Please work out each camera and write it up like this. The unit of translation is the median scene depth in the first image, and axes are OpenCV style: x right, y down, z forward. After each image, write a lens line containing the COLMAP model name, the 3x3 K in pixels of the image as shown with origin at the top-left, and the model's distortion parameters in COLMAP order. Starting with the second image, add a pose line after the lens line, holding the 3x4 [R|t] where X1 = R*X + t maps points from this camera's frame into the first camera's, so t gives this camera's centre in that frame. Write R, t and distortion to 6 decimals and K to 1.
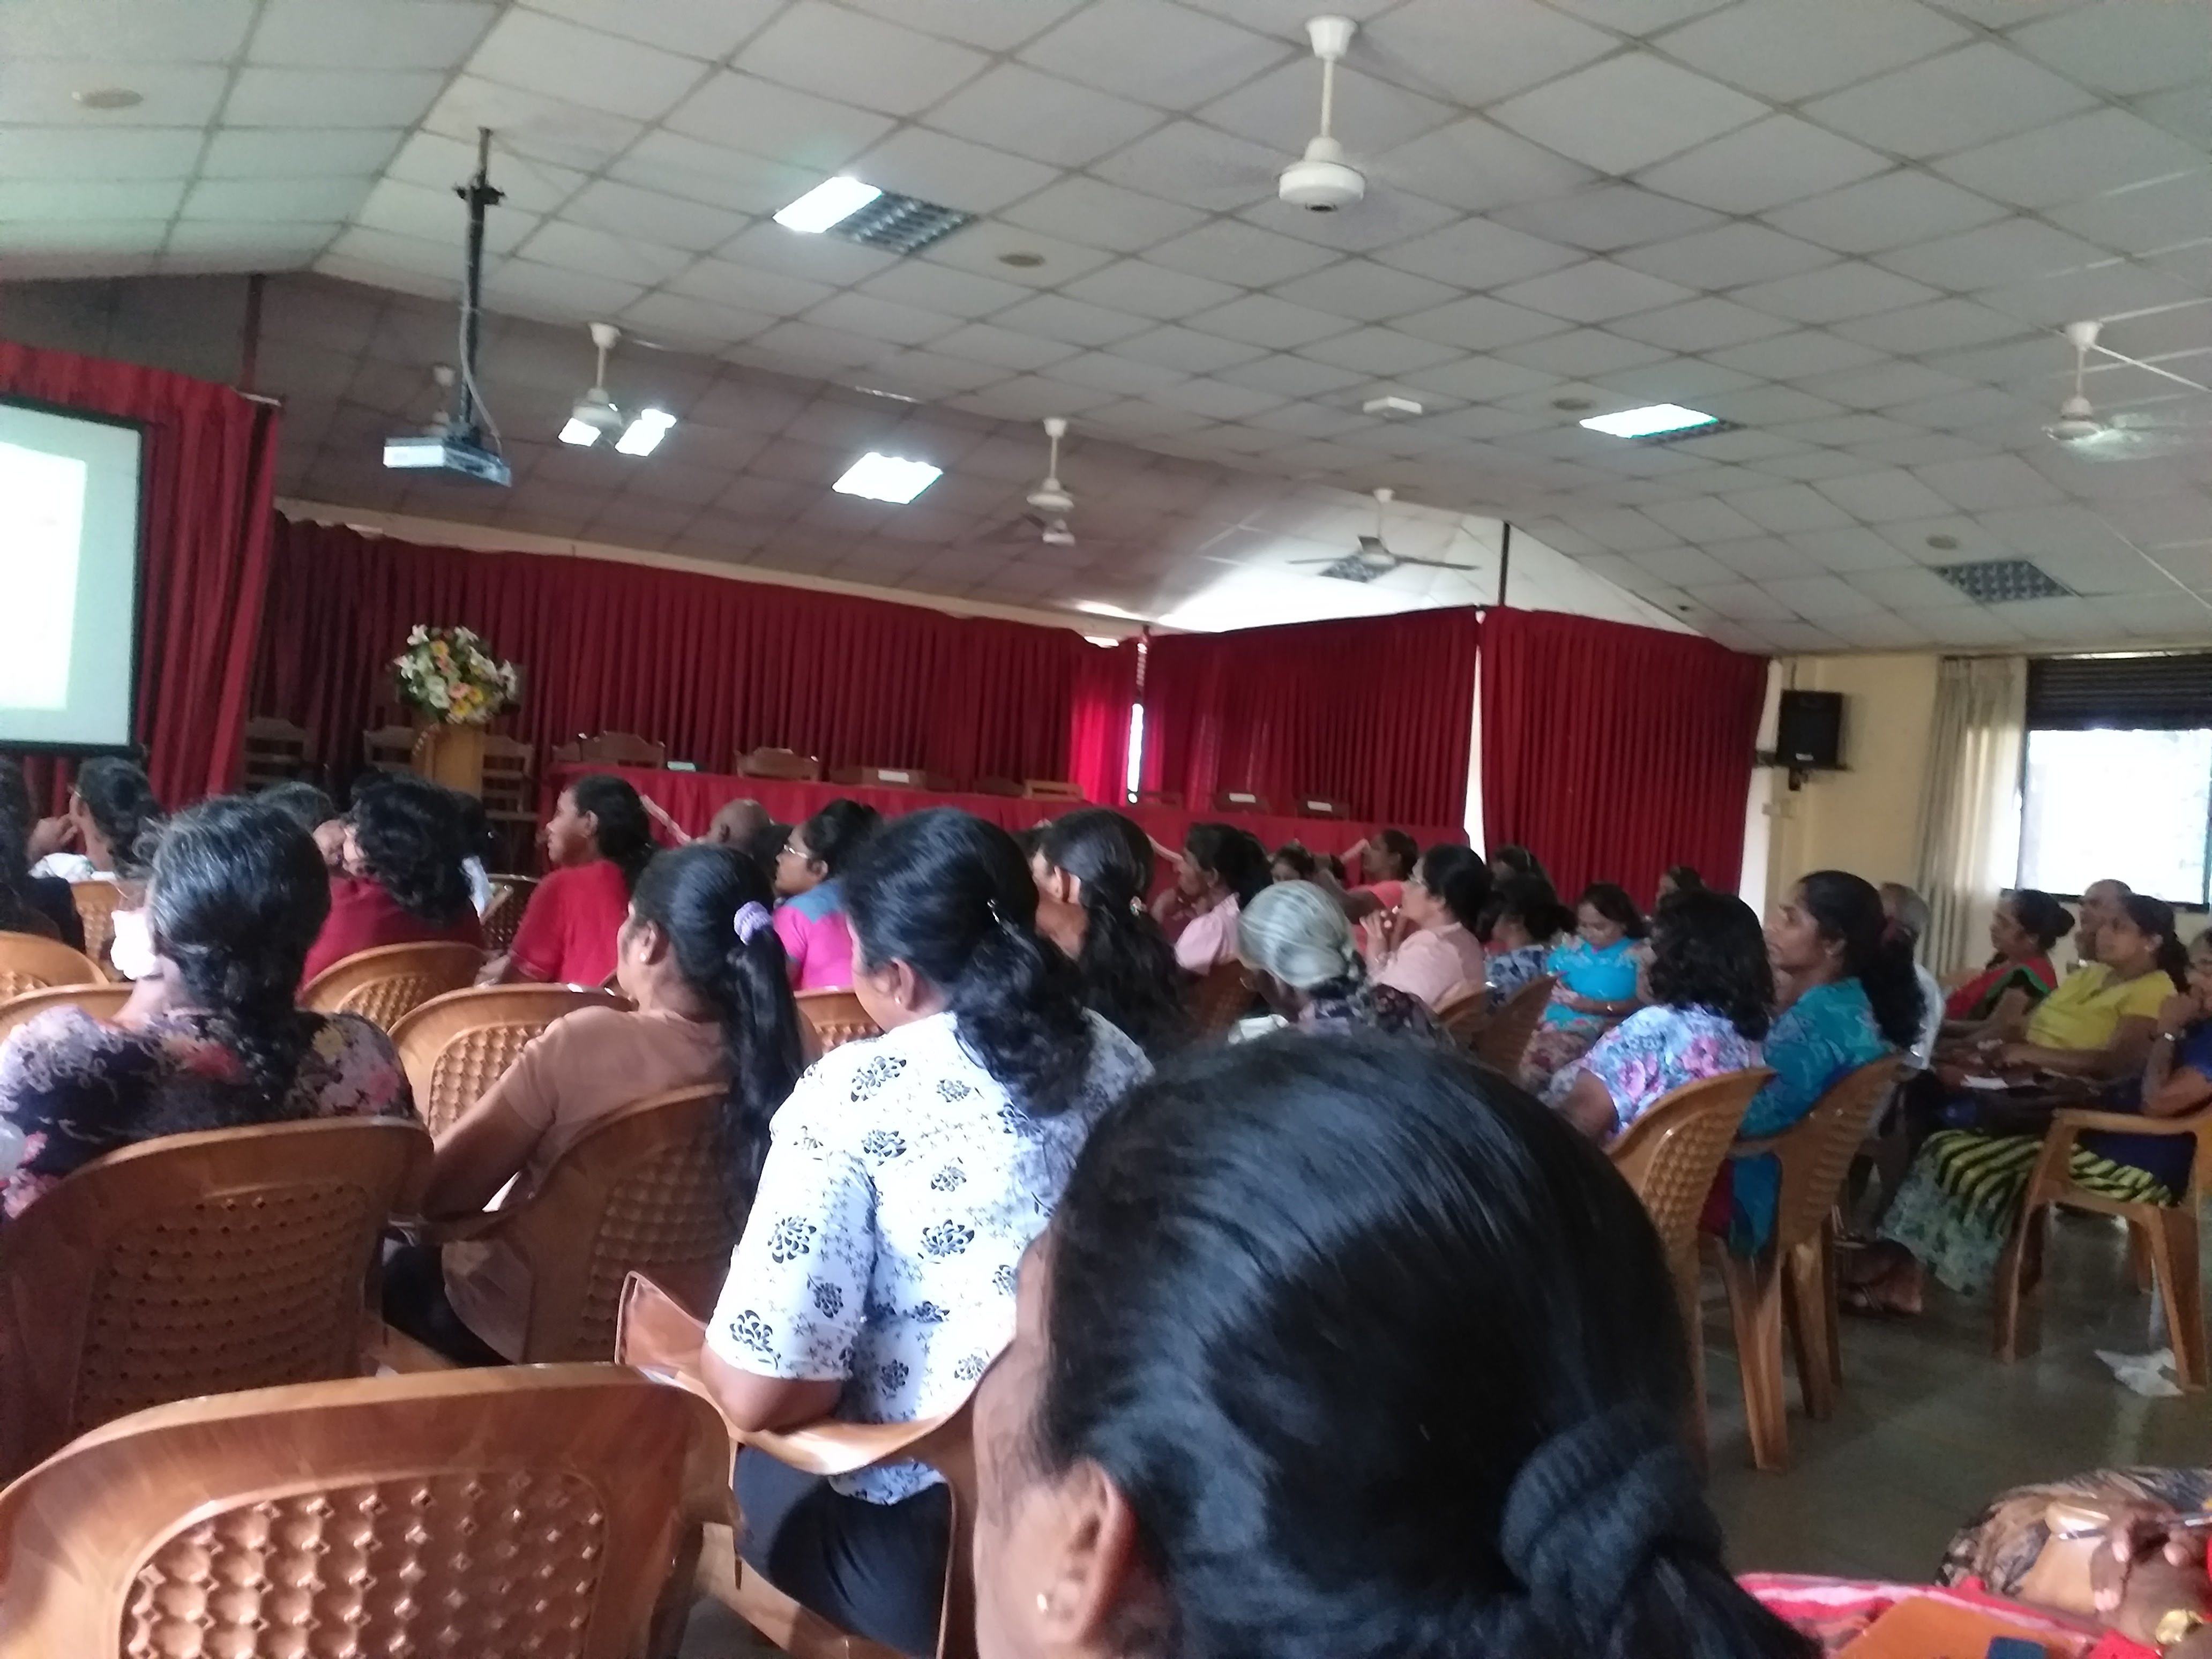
lens RADIAL K [[1736.6, 0, 1108.2], [0, 1736.6, 823.3], [0, 0, 1]] dist [0.013858, 0.007515]
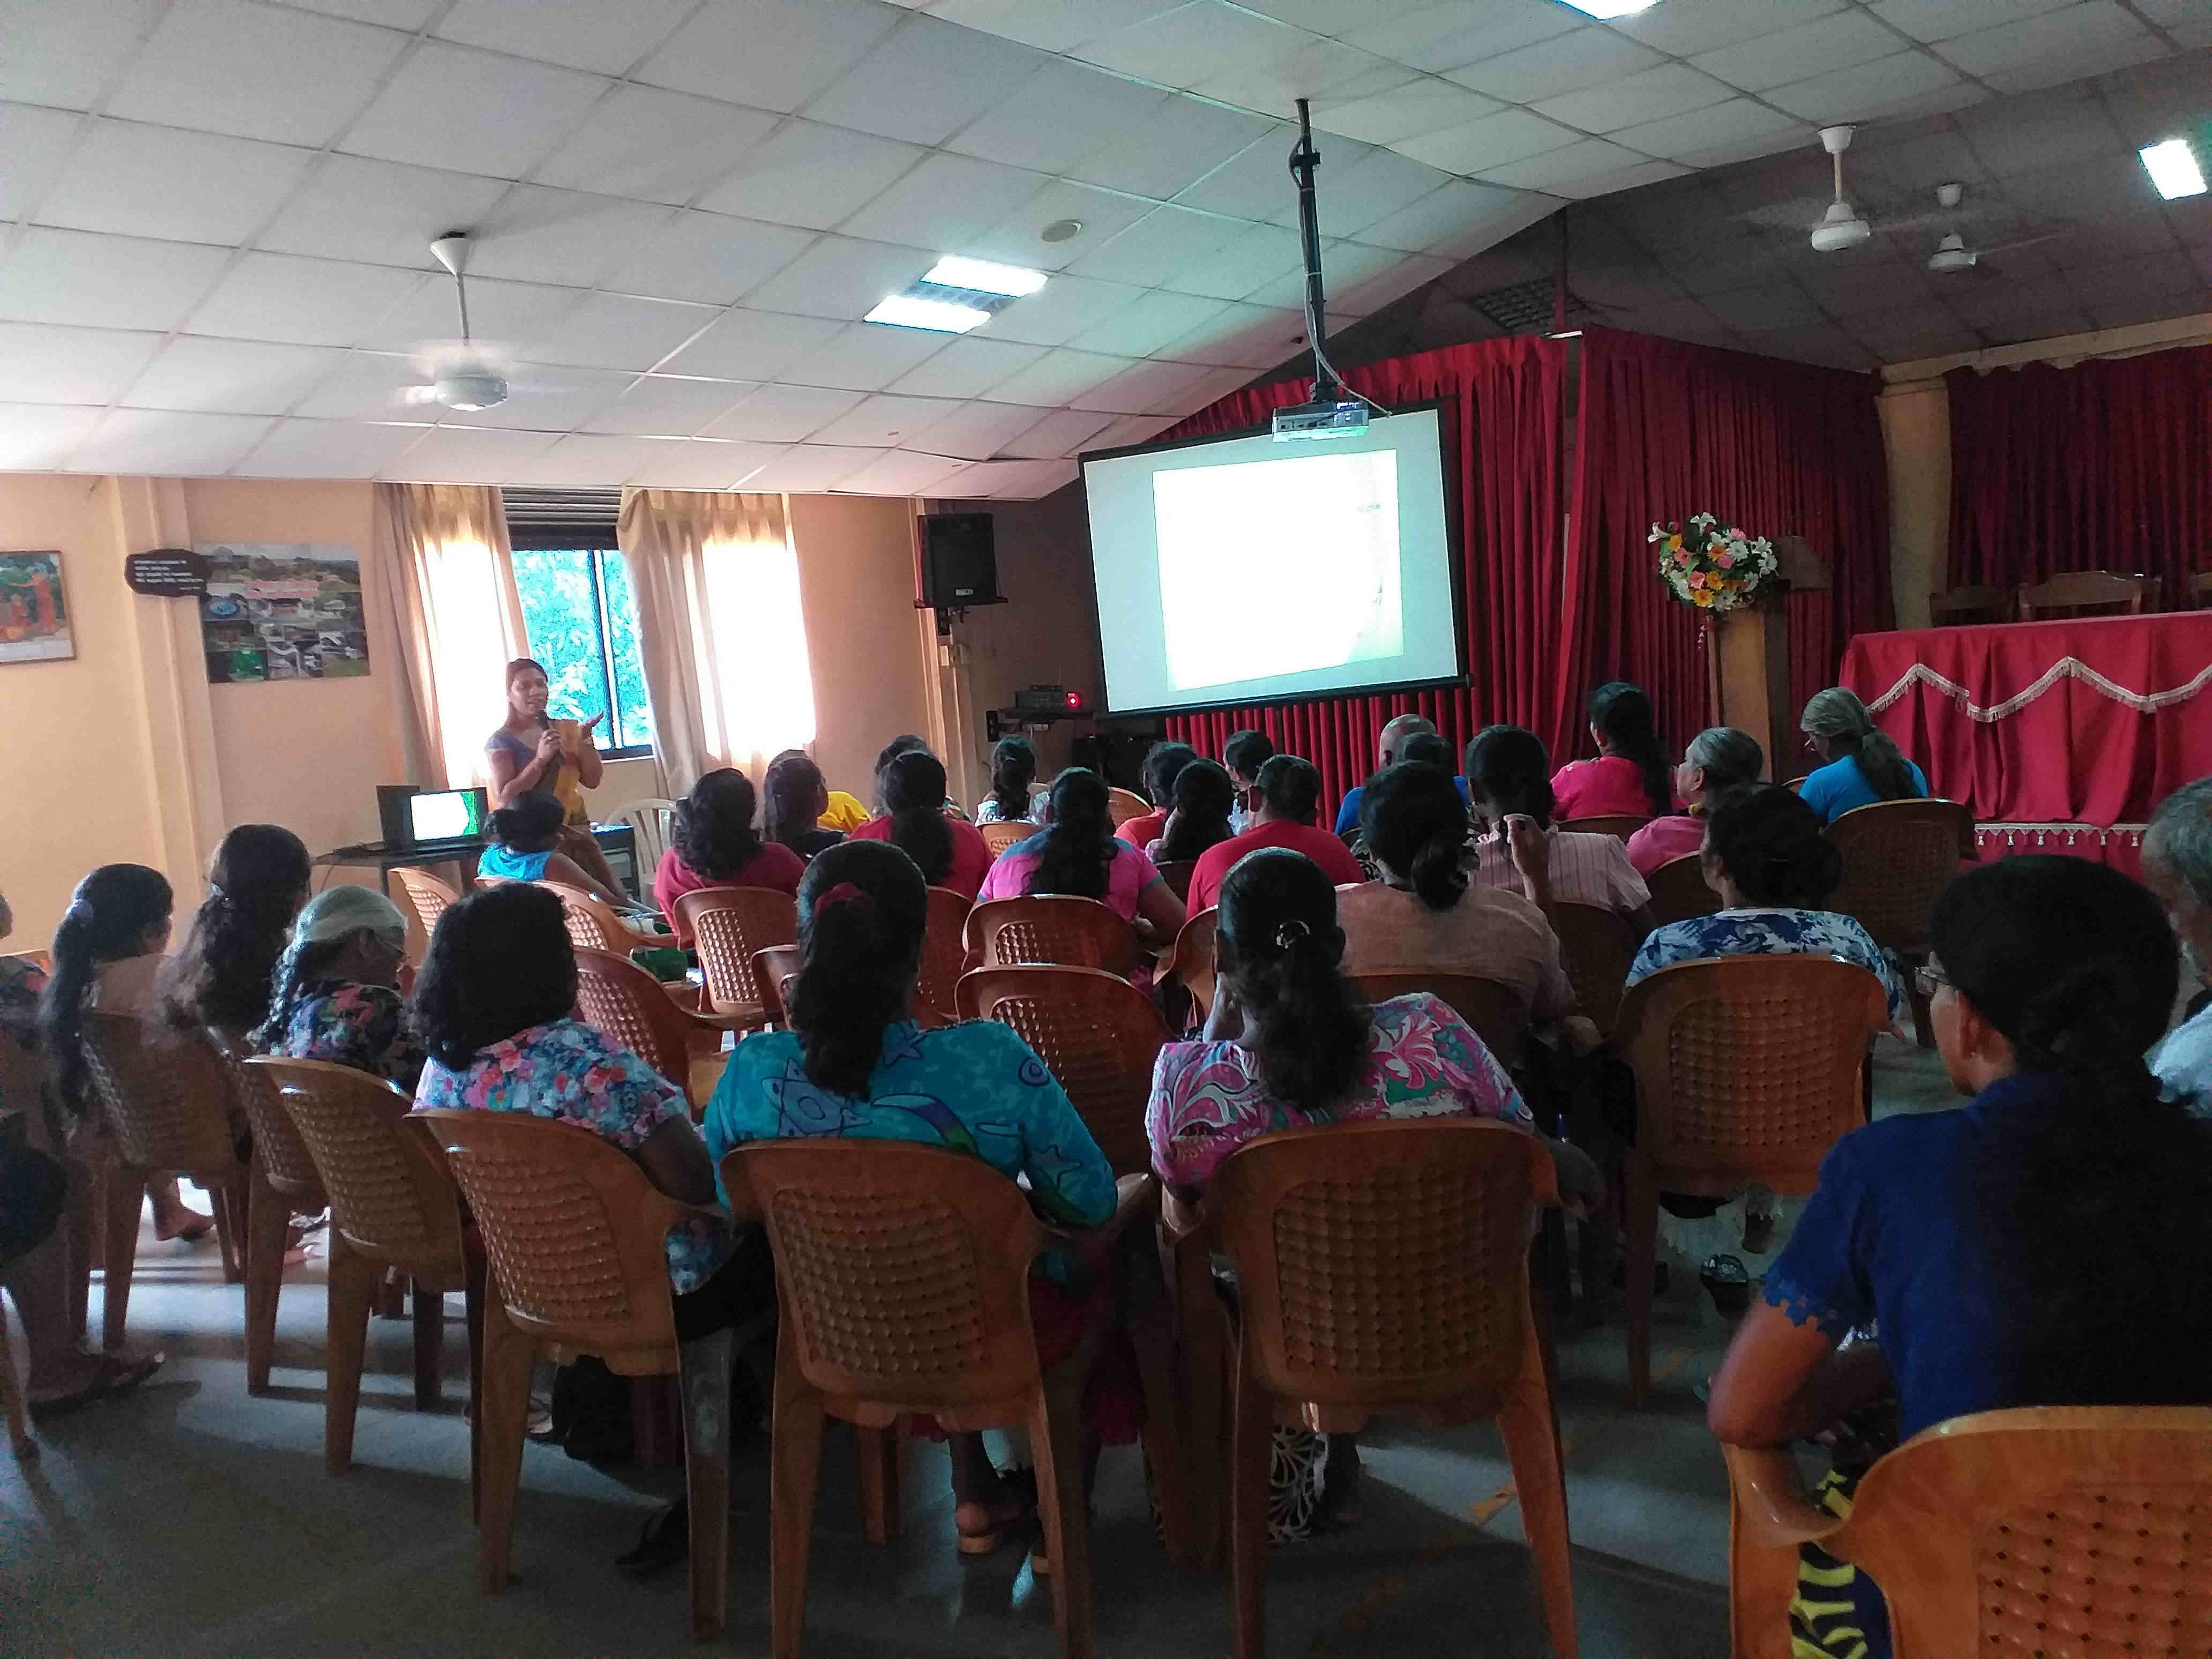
lens RADIAL K [[1736.6, 0, 1109.0], [0, 1736.6, 835.2], [0, 0, 1]] dist [0.013858, 0.007515]
pose [[0.238562, 0.005449, -0.971112, 0.496075], [0.090565, 0.995502, 0.027834, 0.008313], [0.966895, -0.094588, 0.236996, 0.445574]]
